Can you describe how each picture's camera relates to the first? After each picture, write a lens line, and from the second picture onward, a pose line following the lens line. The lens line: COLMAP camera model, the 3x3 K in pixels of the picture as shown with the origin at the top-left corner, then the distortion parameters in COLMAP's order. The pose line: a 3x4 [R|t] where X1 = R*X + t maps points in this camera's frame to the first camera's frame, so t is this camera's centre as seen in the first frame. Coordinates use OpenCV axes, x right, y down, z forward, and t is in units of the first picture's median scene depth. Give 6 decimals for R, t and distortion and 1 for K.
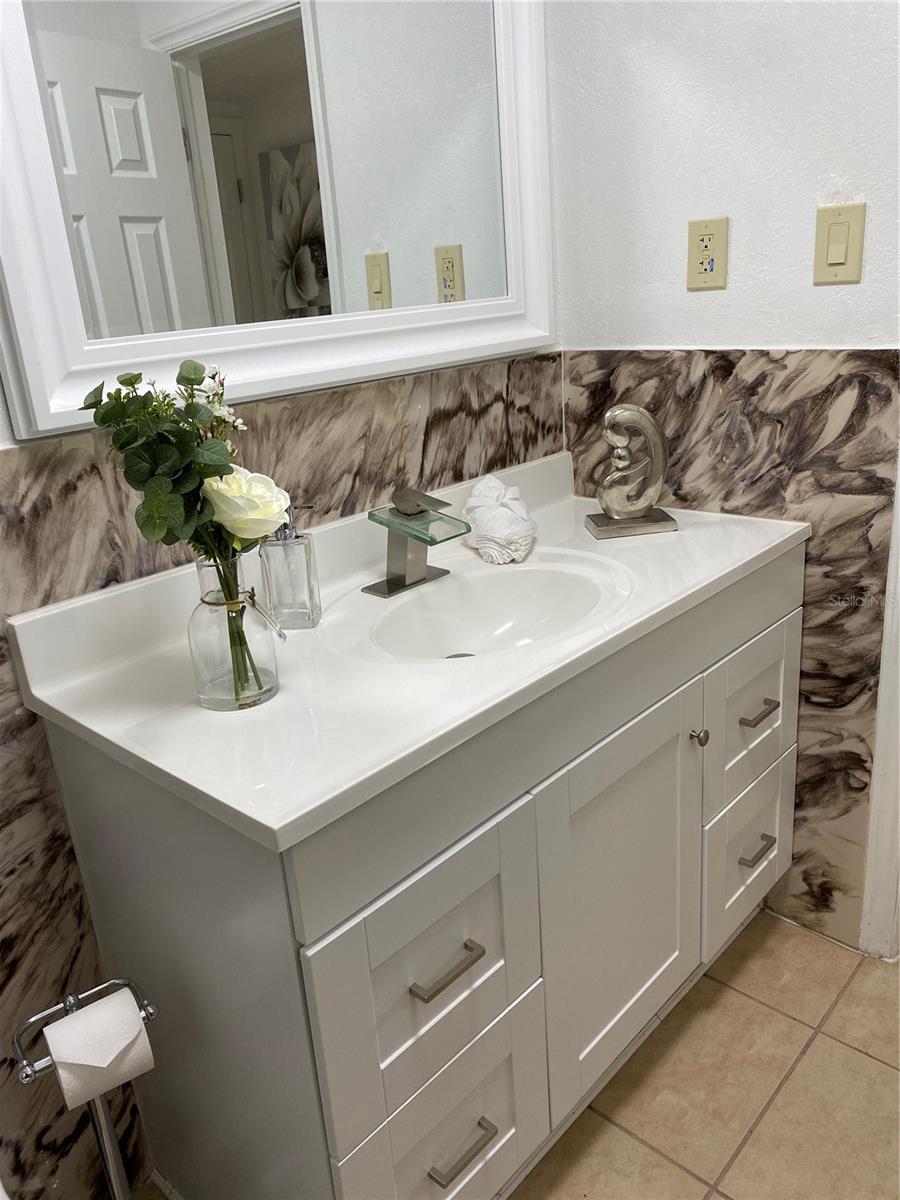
lens RADIAL K [[912.5, 0, 462.8], [0, 912.5, 595.0], [0, 0, 1]] dist [0.038706, -0.058315]
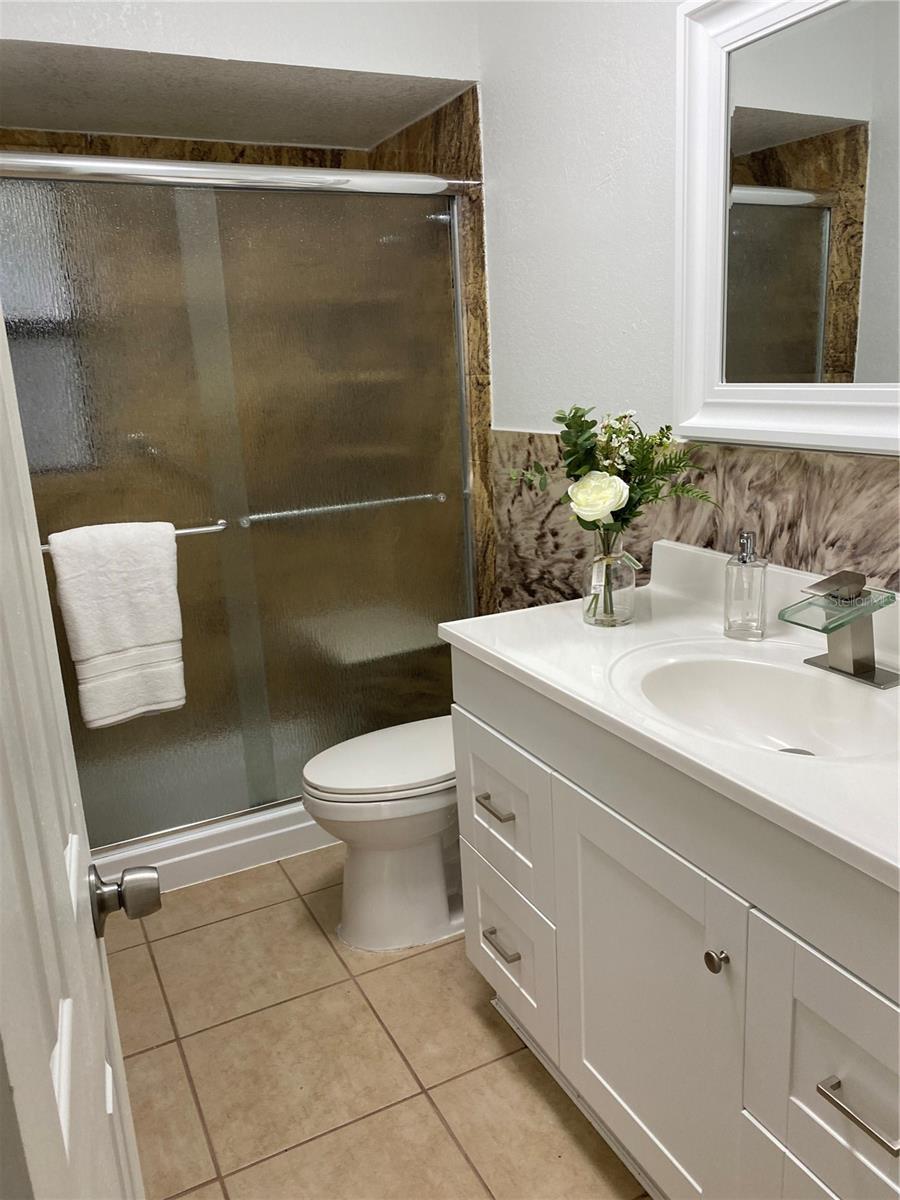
lens RADIAL K [[912.5, 0, 462.8], [0, 912.5, 595.0], [0, 0, 1]] dist [0.038706, -0.058315]
pose [[-0.347837, 0.315032, -0.883043, 1.067536], [-0.238765, 0.881037, 0.408368, -0.447863], [0.906643, 0.352885, -0.231238, 1.007645]]
